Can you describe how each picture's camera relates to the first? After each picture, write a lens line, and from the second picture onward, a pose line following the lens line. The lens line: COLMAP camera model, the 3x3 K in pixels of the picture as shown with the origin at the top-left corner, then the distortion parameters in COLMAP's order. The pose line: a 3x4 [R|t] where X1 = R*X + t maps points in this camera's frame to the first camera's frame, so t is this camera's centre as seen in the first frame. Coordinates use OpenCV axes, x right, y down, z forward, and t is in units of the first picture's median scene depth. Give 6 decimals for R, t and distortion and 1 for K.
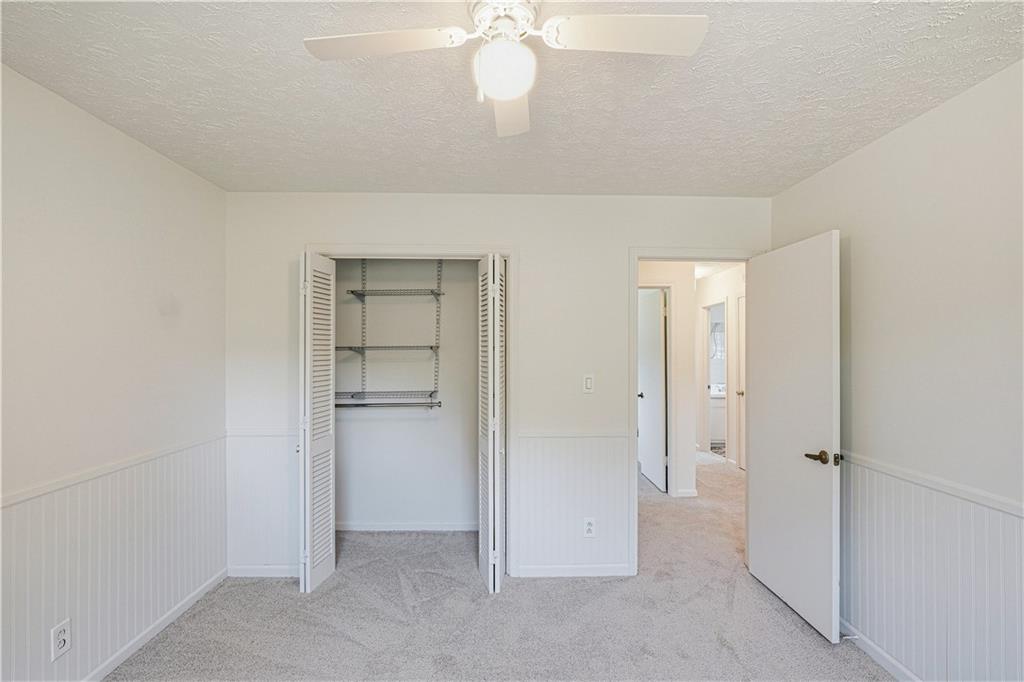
lens RADIAL K [[476.8, 0, 510.4], [0, 476.8, 342.7], [0, 0, 1]] dist [0.002966, 0.000104]
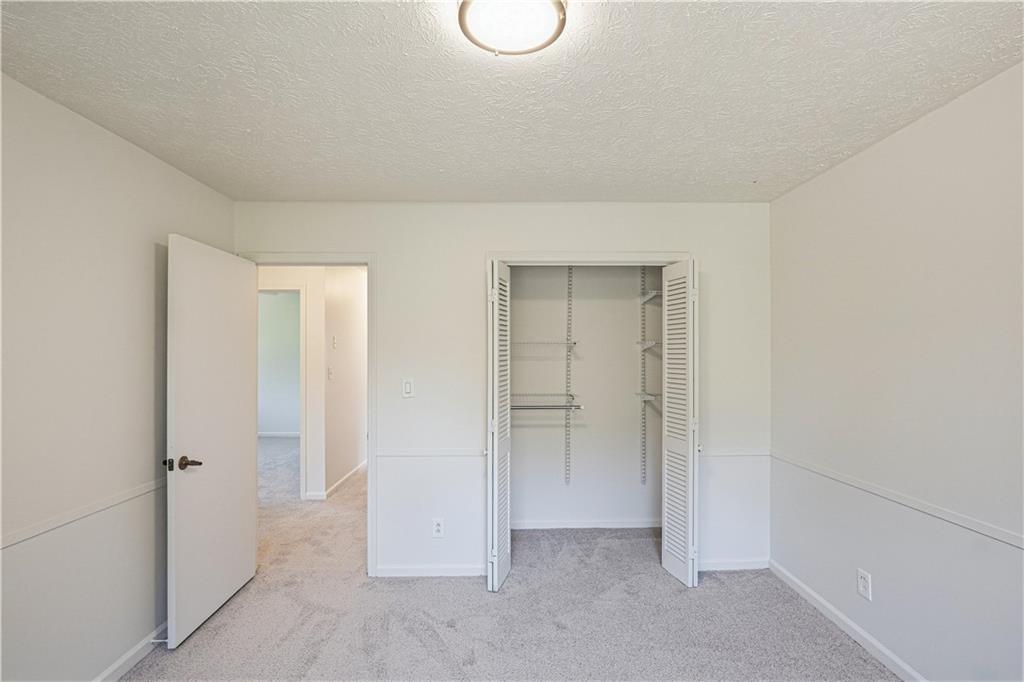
lens RADIAL K [[476.8, 0, 511.2], [0, 476.8, 341.6], [0, 0, 1]] dist [0.002966, 0.000104]
pose [[0.999842, -0.009007, 0.015303, -0.390641], [0.009219, 0.999862, -0.013785, 0.002485], [-0.015177, 0.013924, 0.999788, -0.034551]]
